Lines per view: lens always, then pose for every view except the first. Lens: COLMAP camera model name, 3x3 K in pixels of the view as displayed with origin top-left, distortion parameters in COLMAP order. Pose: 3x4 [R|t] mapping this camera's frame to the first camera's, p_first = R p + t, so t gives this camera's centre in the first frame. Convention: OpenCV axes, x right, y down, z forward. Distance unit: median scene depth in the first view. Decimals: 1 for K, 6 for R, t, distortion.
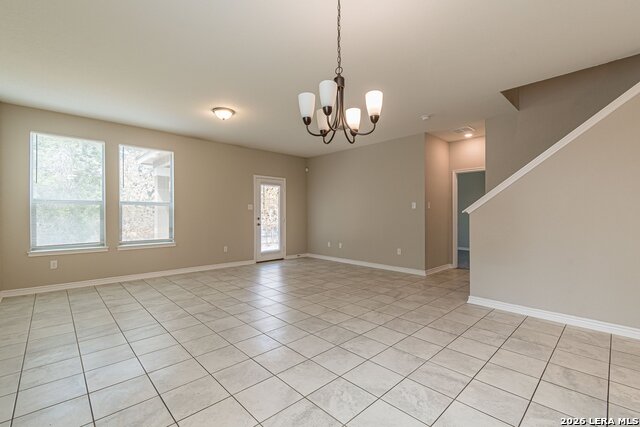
lens RADIAL K [[281.6, 0, 318.4], [0, 281.6, 213.6], [0, 0, 1]] dist [-0.002601, -0.000336]
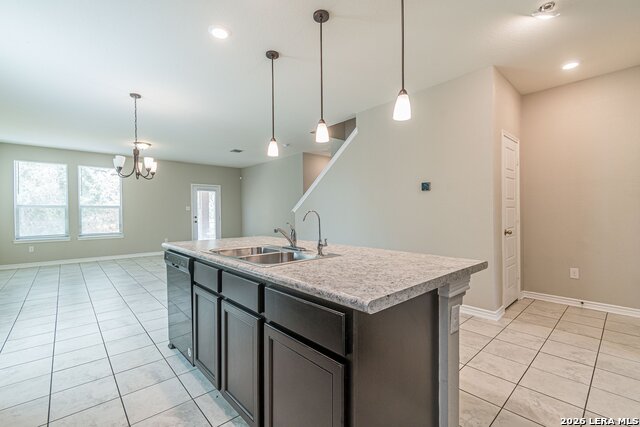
lens RADIAL K [[281.6, 0, 318.4], [0, 281.6, 213.6], [0, 0, 1]] dist [-0.002601, -0.000336]
pose [[0.999512, -0.009058, -0.029900, 0.546870], [0.009136, 0.999955, 0.002484, 0.004435], [0.029877, -0.002756, 0.999550, -0.384337]]
